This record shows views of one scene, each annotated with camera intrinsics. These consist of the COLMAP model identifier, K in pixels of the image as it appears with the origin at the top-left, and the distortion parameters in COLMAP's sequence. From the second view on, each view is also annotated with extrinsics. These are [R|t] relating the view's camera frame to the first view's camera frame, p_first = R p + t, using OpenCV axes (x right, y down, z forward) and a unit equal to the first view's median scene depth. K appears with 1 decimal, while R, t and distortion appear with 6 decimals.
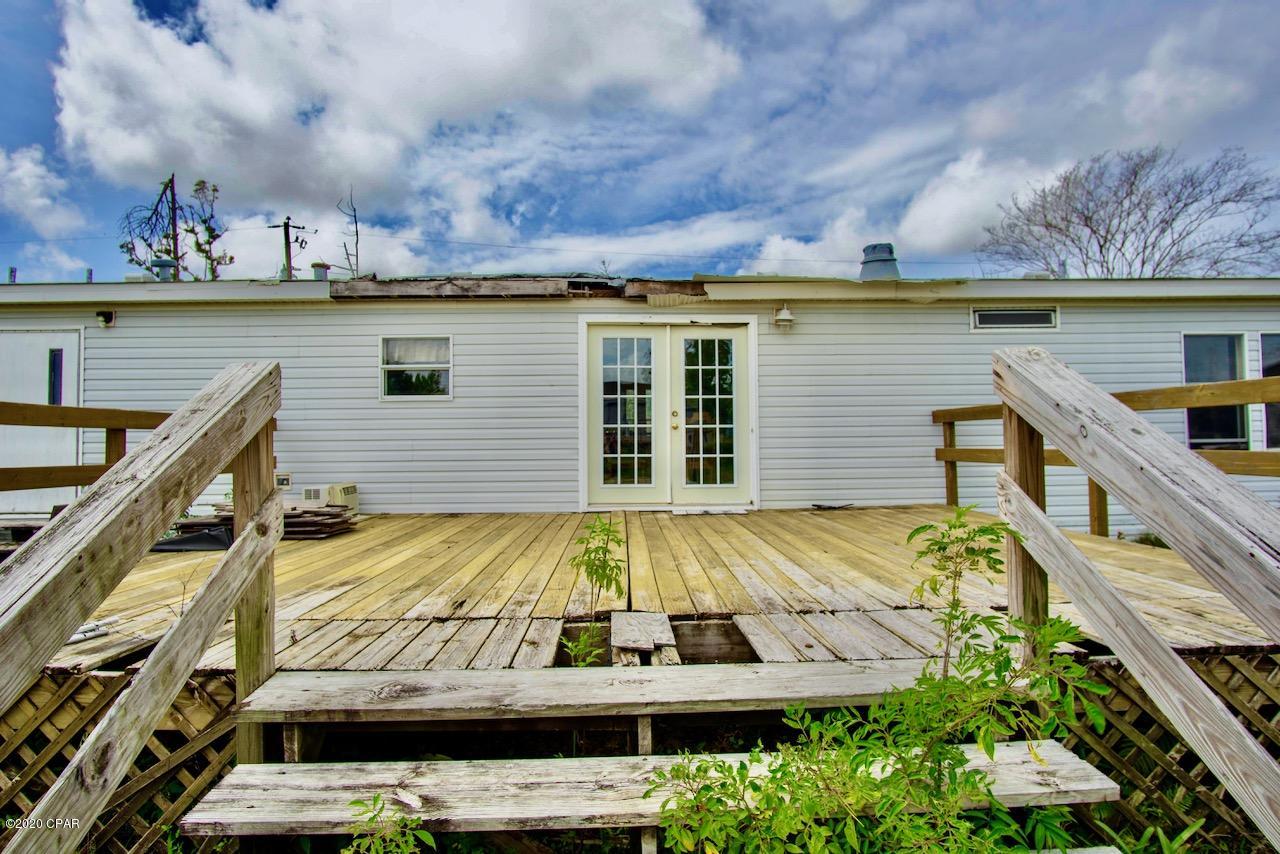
lens RADIAL K [[691.5, 0, 636.7], [0, 691.5, 417.0], [0, 0, 1]] dist [-0.021545, 0.002786]
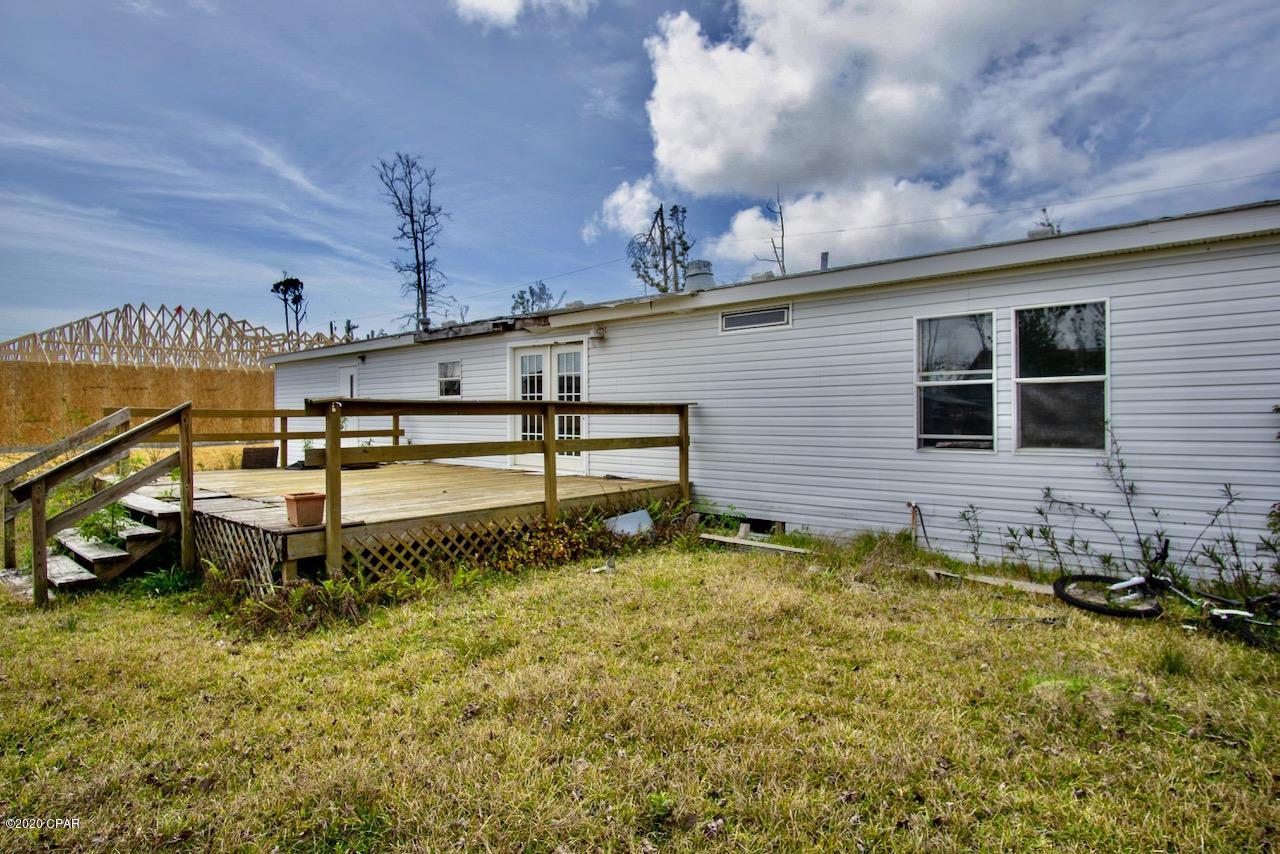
lens RADIAL K [[691.5, 0, 636.7], [0, 691.5, 417.0], [0, 0, 1]] dist [-0.021545, 0.002786]
pose [[0.730917, 0.010530, -0.682385, 1.175130], [0.019638, 0.999142, 0.036452, -0.031200], [0.682184, -0.040044, 0.730083, 0.056277]]
